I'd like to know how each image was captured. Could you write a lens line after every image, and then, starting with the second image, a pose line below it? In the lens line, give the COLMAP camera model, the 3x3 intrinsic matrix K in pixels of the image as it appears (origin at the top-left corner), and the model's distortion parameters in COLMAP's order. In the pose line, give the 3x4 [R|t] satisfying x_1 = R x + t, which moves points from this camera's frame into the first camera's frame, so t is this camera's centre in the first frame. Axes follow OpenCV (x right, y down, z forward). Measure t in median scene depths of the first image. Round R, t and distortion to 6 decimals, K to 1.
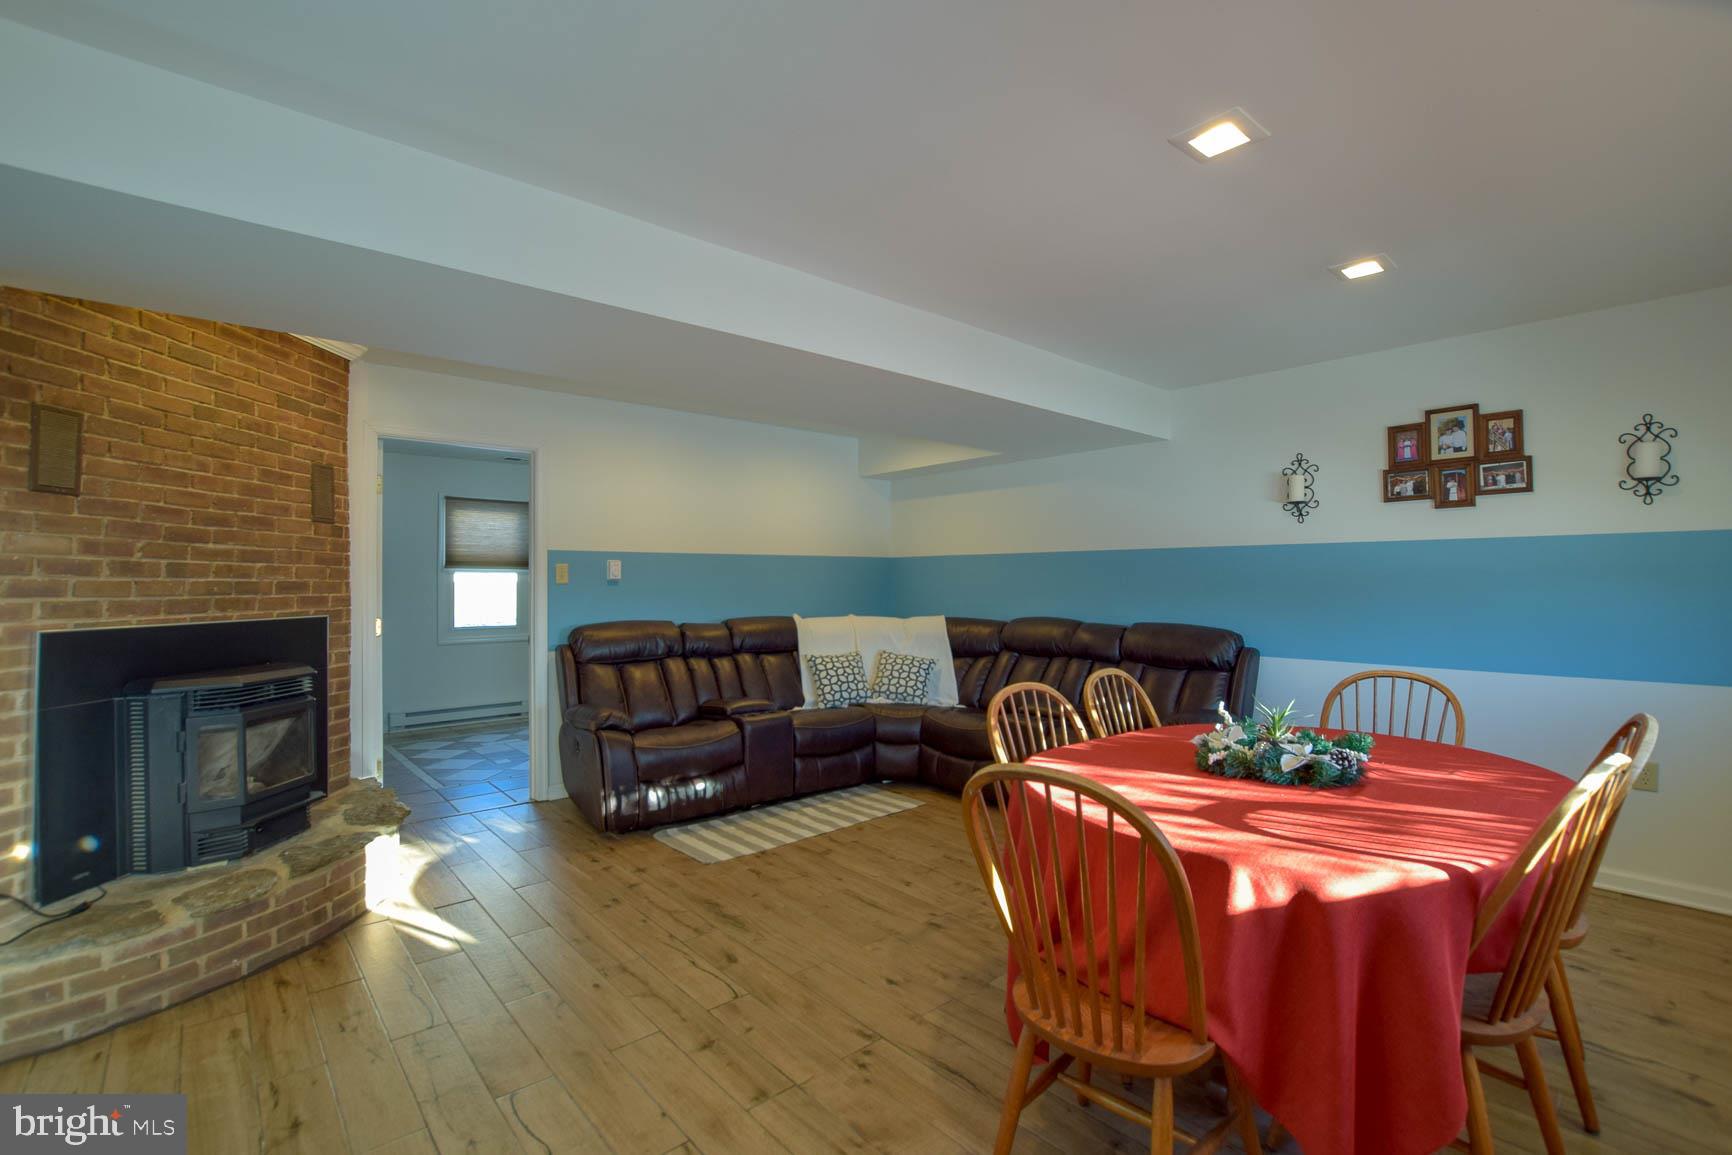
lens RADIAL K [[777.2, 0, 866.0], [0, 777.2, 577.5], [0, 0, 1]] dist [-0.038435, 0.007090]
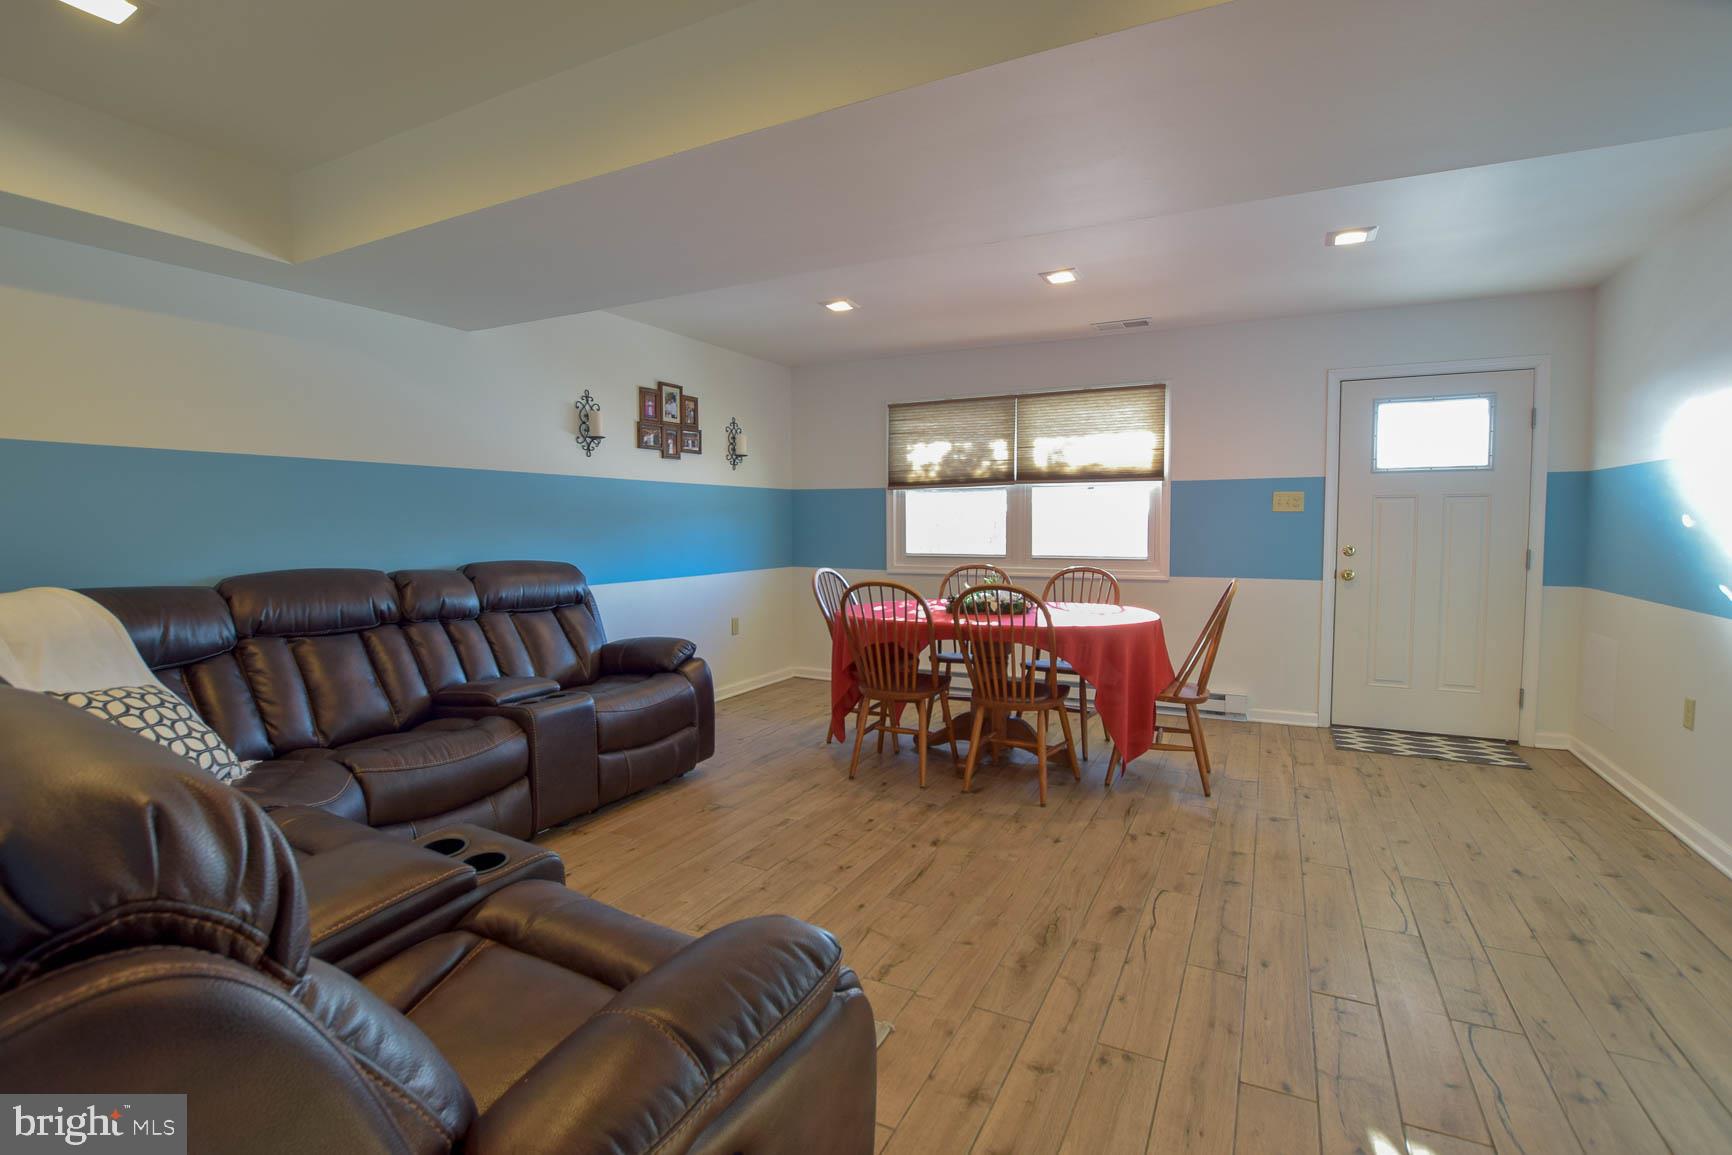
lens RADIAL K [[795.5, 0, 866.0], [0, 795.5, 577.5], [0, 0, 1]] dist [-0.038449, 0.008720]
pose [[-0.364947, -0.058715, 0.929175, -0.692569], [-0.000313, 0.998017, 0.062942, 0.030384], [-0.931028, 0.022680, -0.364241, 1.220476]]
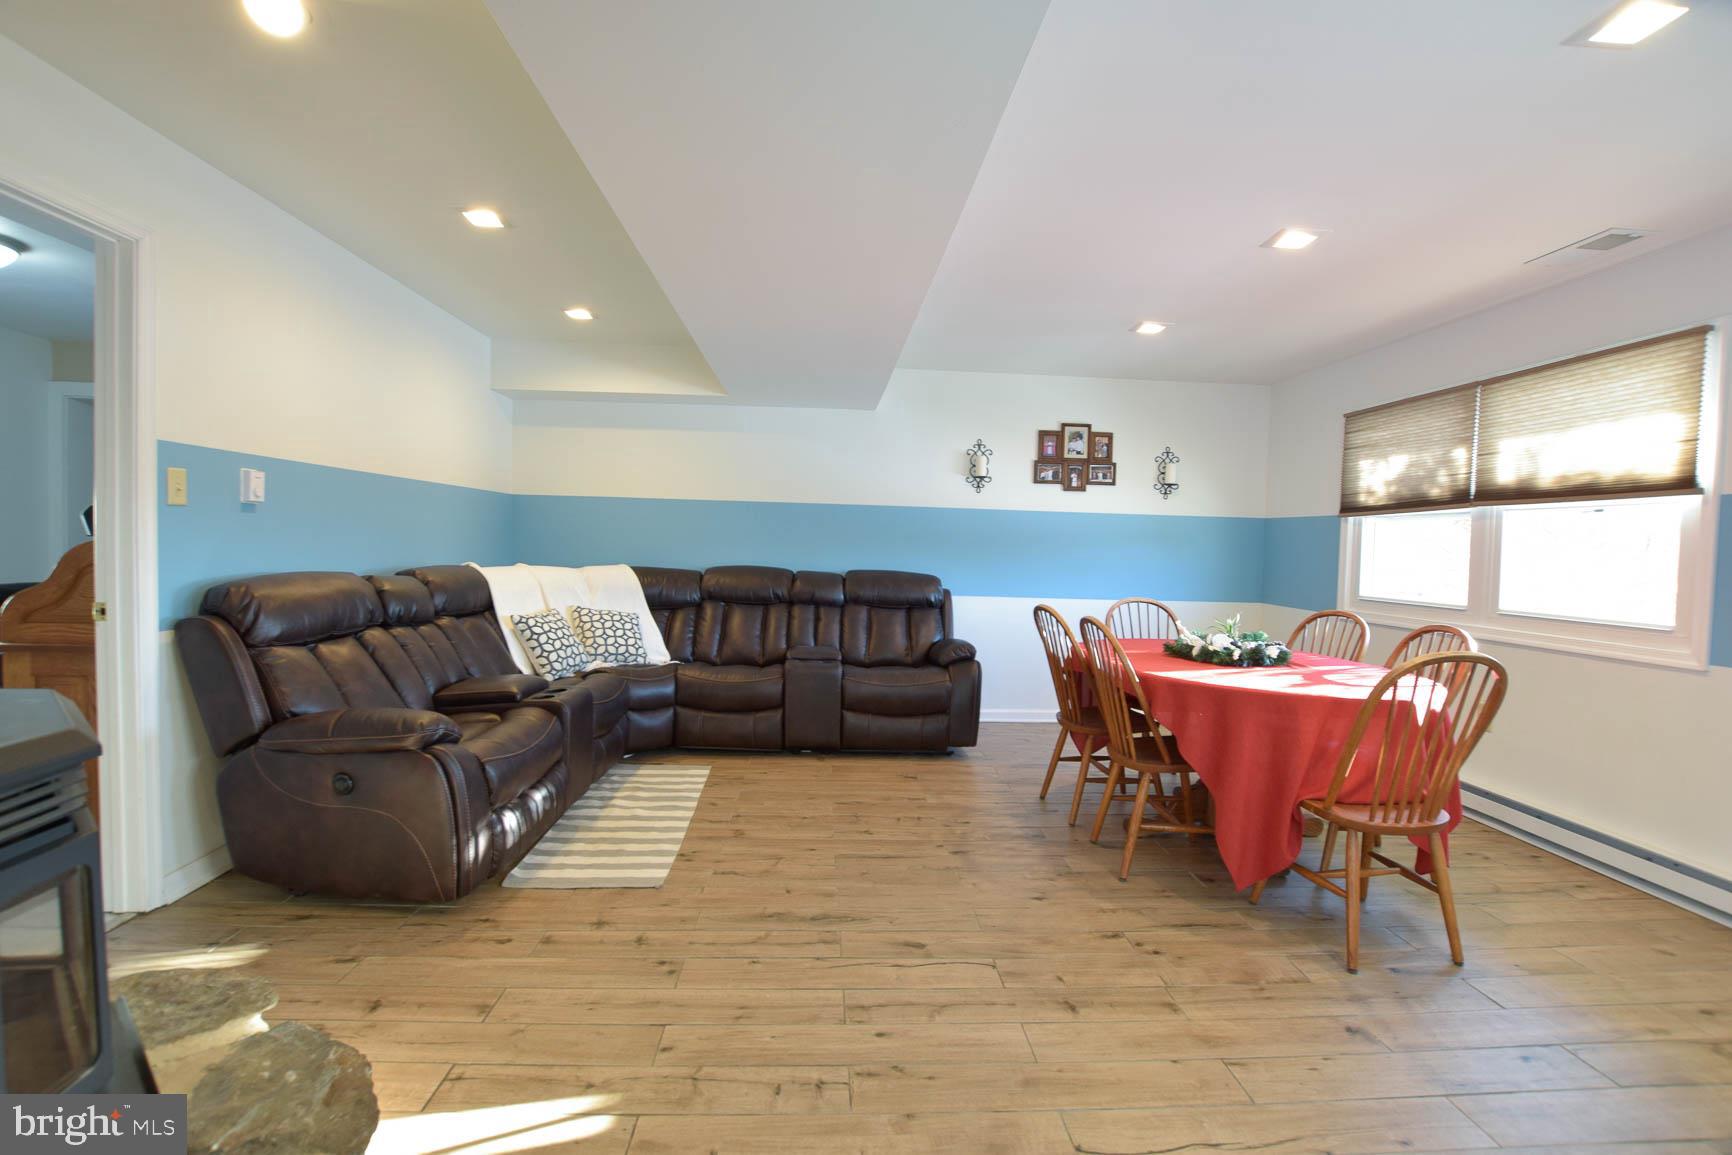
lens RADIAL K [[764.1, 0, 867.3], [0, 764.1, 573.9], [0, 0, 1]] dist [-0.034606, 0.006780]
pose [[0.614481, -0.010139, 0.788866, -0.678169], [-0.033955, 0.998651, 0.039285, 0.026112], [-0.788200, -0.050926, 0.613308, 0.399987]]
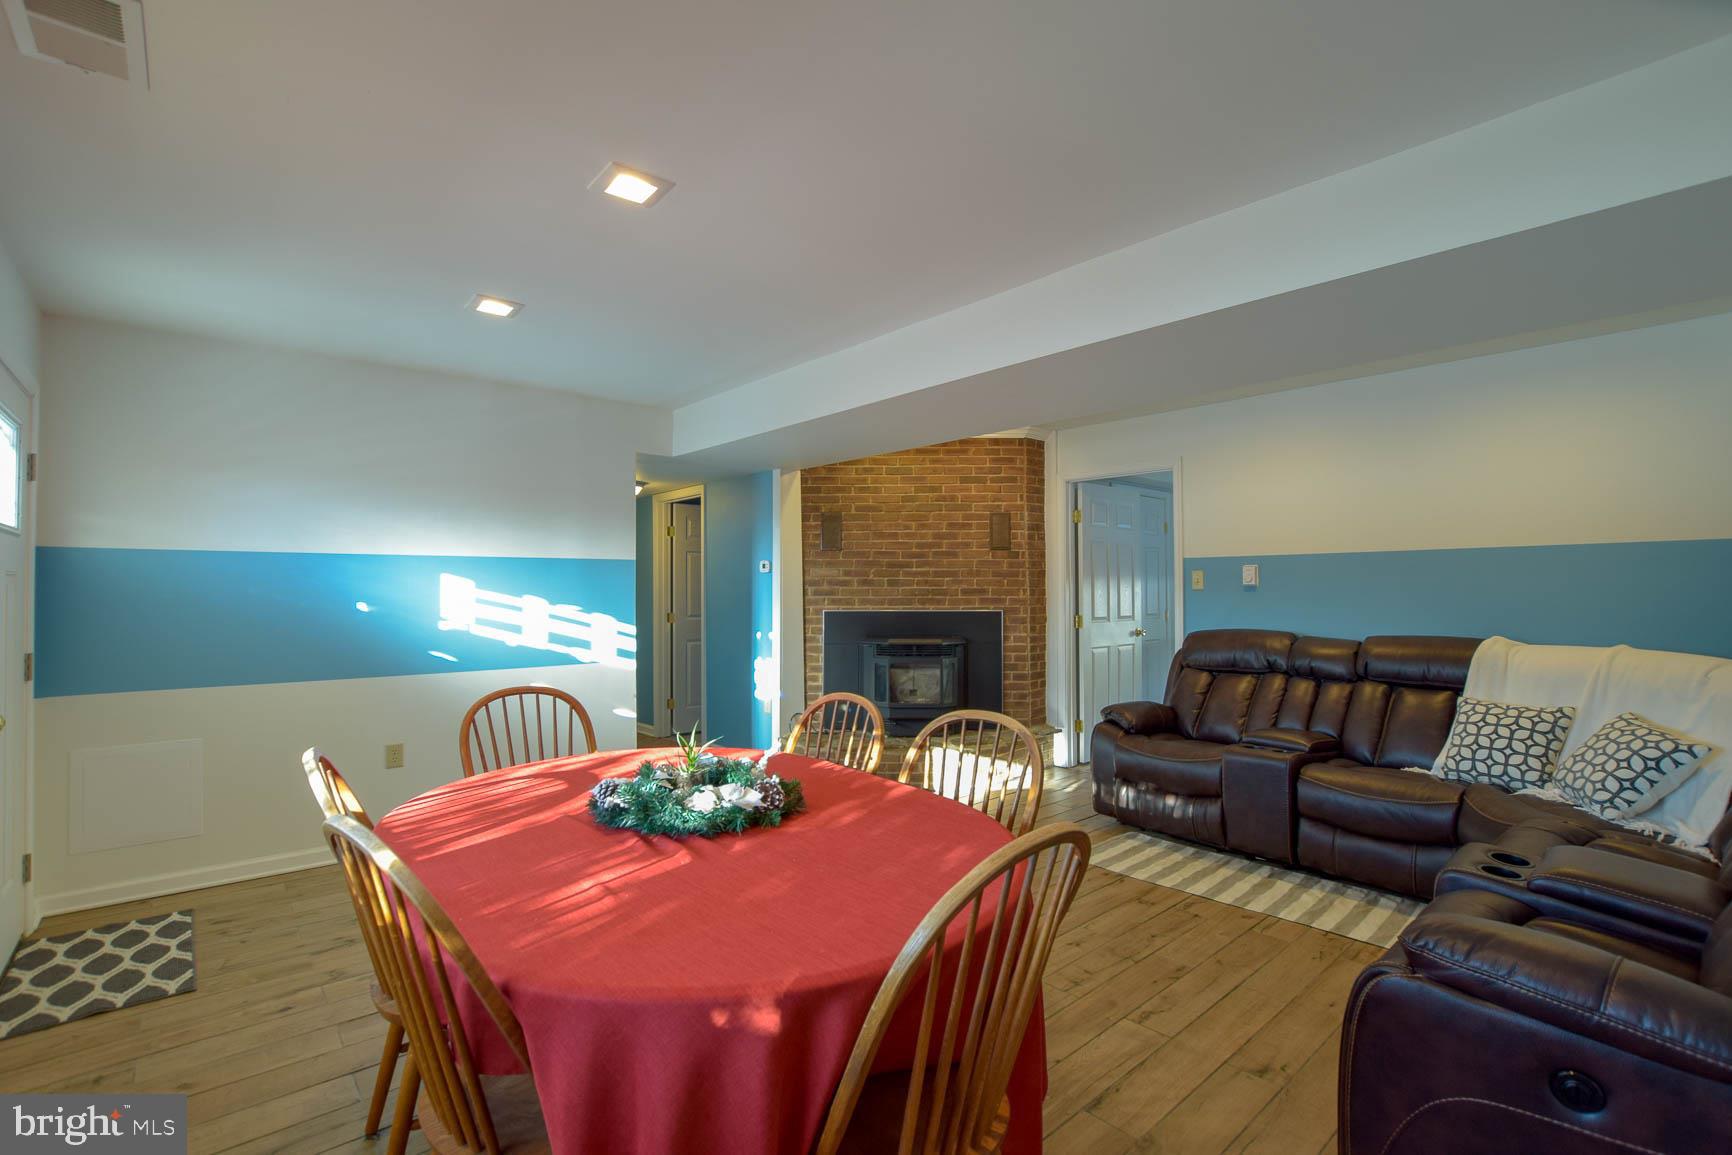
lens RADIAL K [[777.2, 0, 866.0], [0, 777.2, 577.5], [0, 0, 1]] dist [-0.038435, 0.007090]
pose [[-0.001578, -0.011726, -0.999930, 0.864851], [0.009042, 0.999890, -0.011739, -0.000484], [0.999958, -0.009060, -0.001471, 0.740657]]
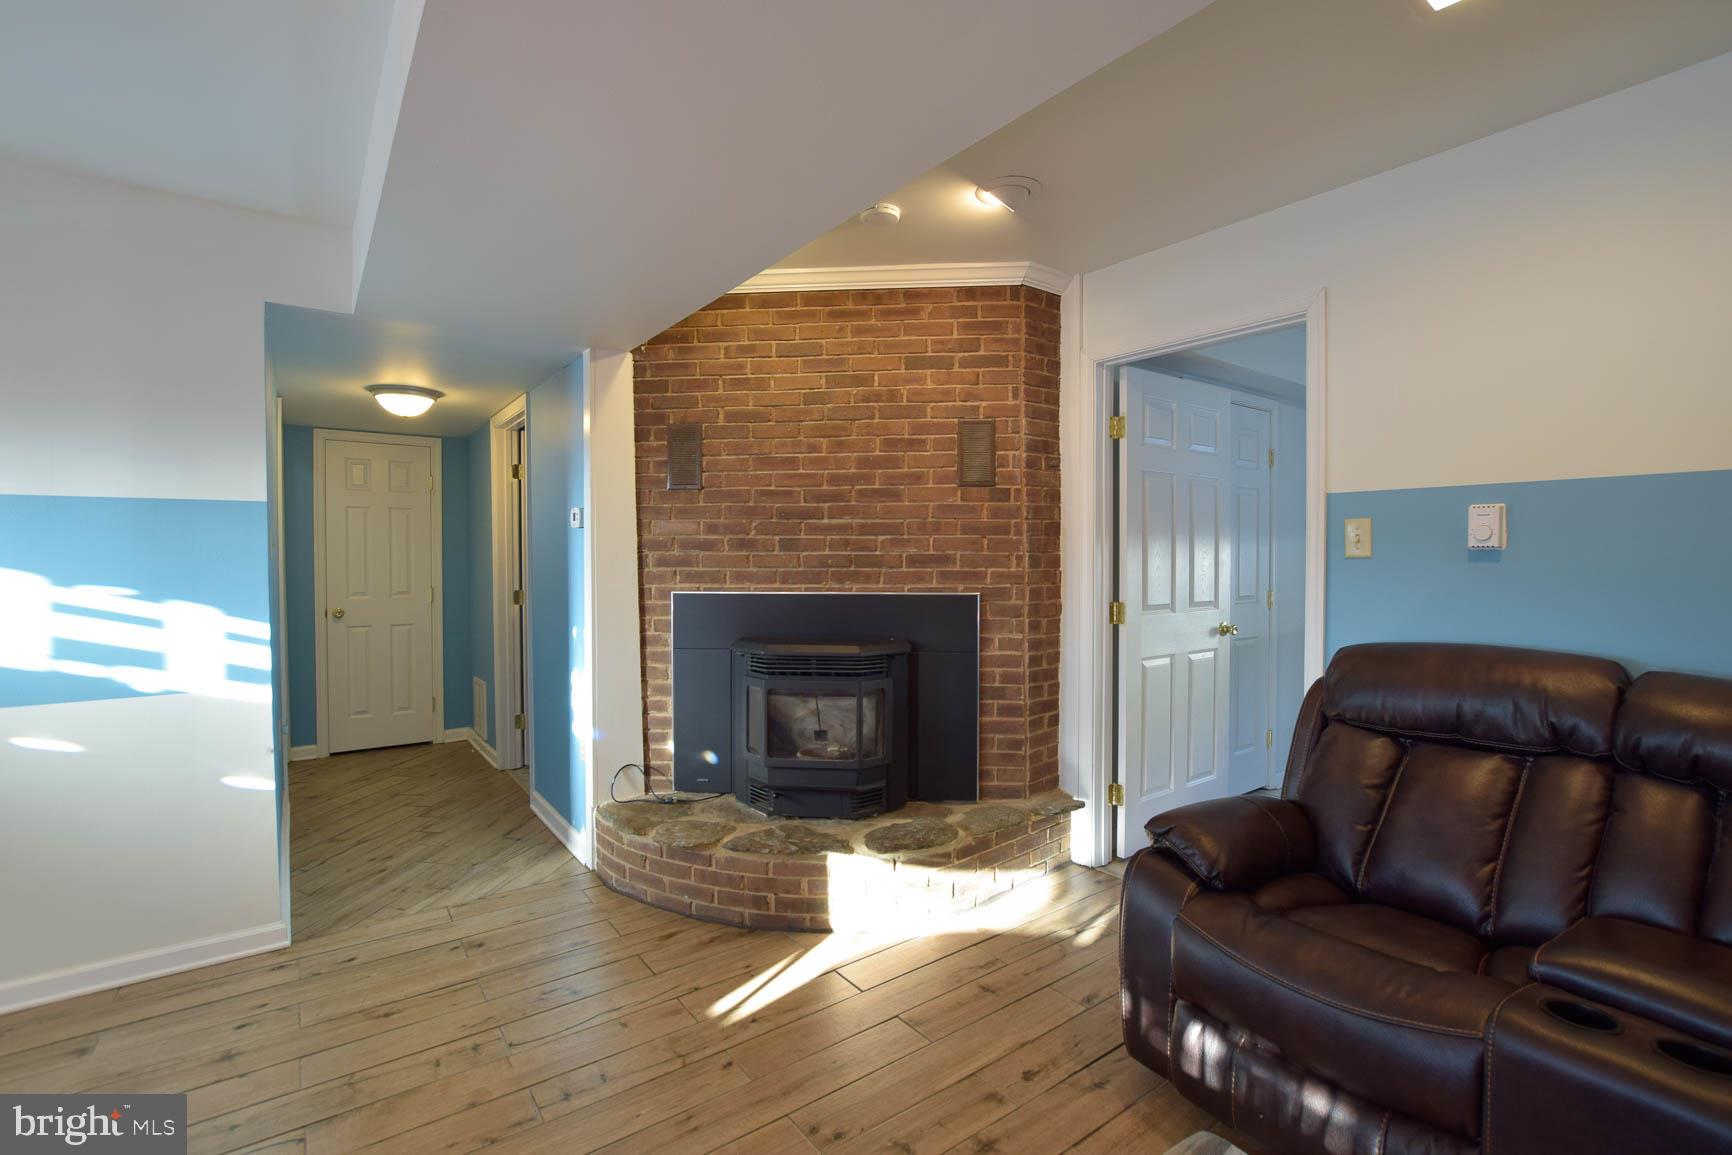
lens RADIAL K [[777.2, 0, 866.0], [0, 777.2, 577.5], [0, 0, 1]] dist [-0.038435, 0.007090]
pose [[-0.085202, 0.029188, -0.995936, 0.183456], [0.008808, 0.999554, 0.028540, 0.005381], [0.996325, -0.006341, -0.085421, 0.962060]]
